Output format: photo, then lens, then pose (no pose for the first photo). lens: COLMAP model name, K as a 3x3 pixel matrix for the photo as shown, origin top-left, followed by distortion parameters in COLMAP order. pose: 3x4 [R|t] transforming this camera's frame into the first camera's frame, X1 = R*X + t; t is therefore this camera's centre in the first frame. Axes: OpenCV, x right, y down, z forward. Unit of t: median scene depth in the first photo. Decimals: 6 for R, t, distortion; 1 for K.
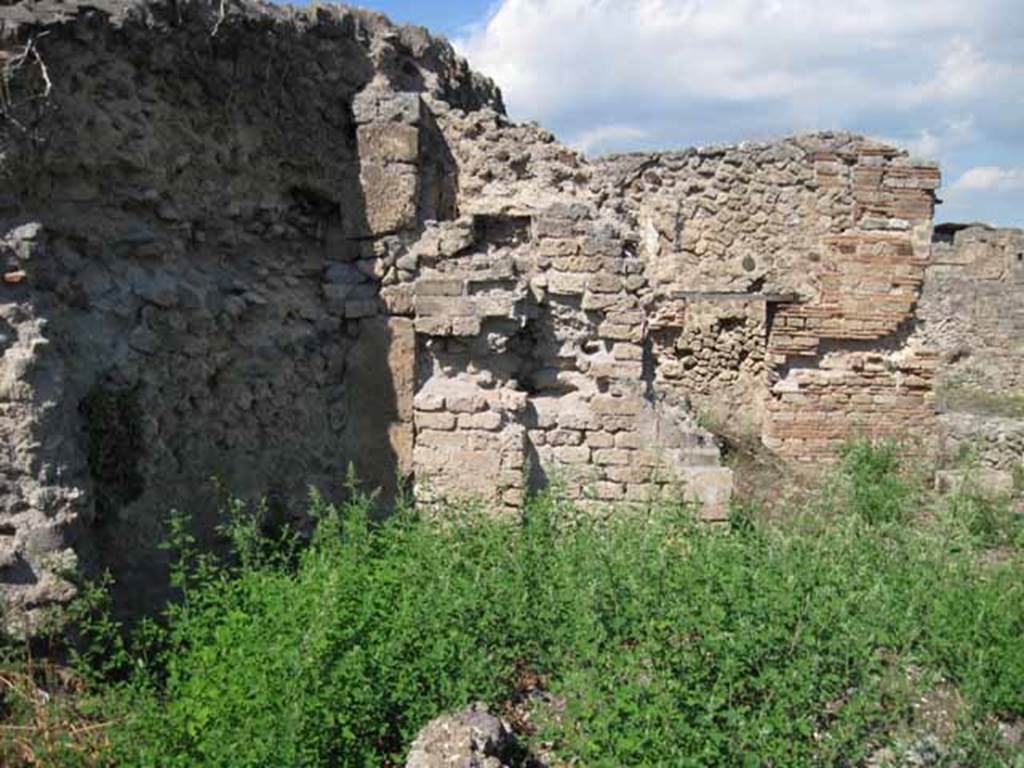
lens RADIAL K [[1034.7, 0, 513.4], [0, 1034.7, 398.8], [0, 0, 1]] dist [-0.132292, 0.103110]
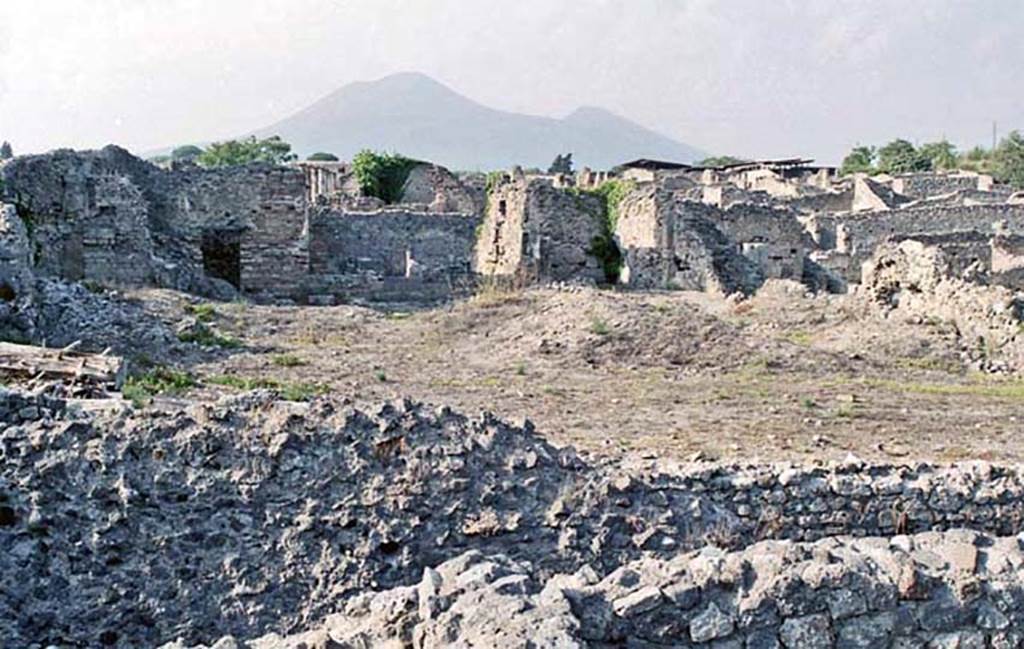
lens RADIAL K [[1217.9, 0, 512.0], [0, 1217.9, 324.5], [0, 0, 1]] dist [-0.092398, 0.009664]
pose [[0.977507, -0.025230, 0.209389, 0.439600], [0.030434, 0.999302, -0.021668, 0.344547], [-0.208696, 0.027553, 0.977592, -3.152255]]
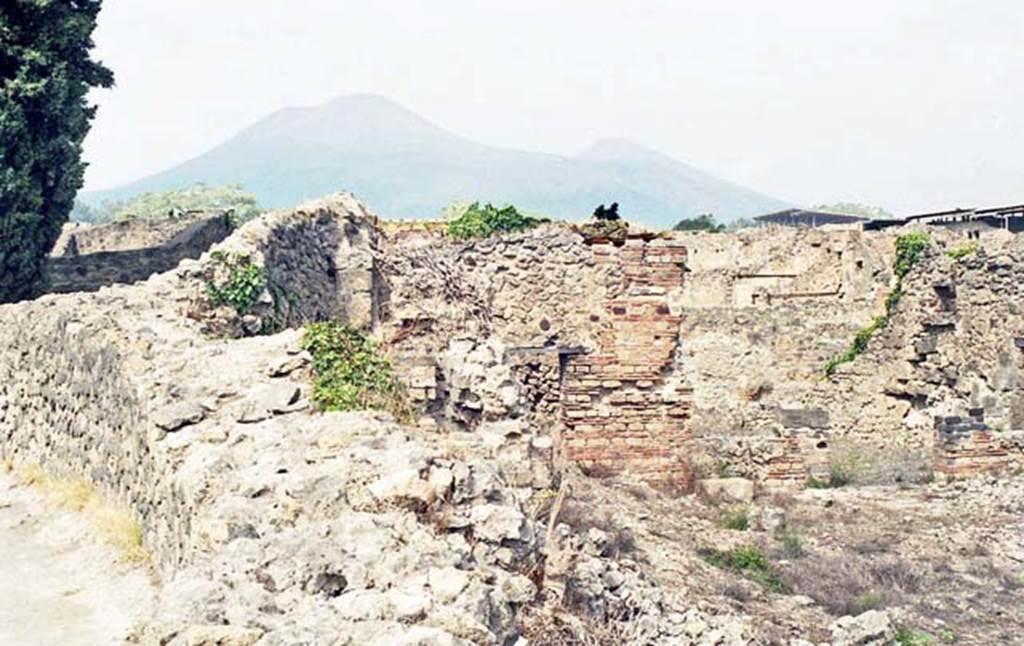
lens RADIAL K [[1687.6, 0, 512.0], [0, 1687.6, 323.0], [0, 0, 1]] dist [0.049928, 0.066911]
pose [[0.974487, -0.024467, 0.223105, -0.440835], [0.045729, 0.994834, -0.090636, 0.087272], [-0.219735, 0.098526, 0.970572, -1.629990]]
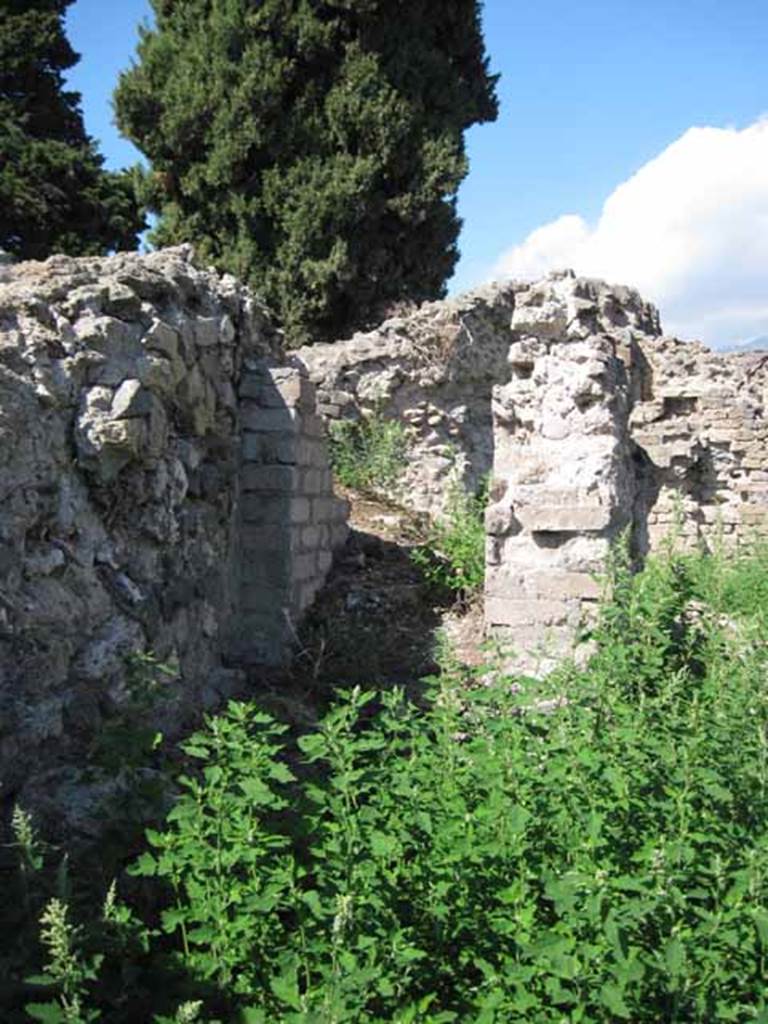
lens RADIAL K [[1034.7, 0, 409.4], [0, 1034.7, 509.3], [0, 0, 1]] dist [-0.132292, 0.103110]
pose [[0.977680, -0.021472, -0.208998, -0.087120], [0.005228, 0.996942, -0.077967, 0.118522], [0.210033, 0.075134, 0.974803, -0.633329]]
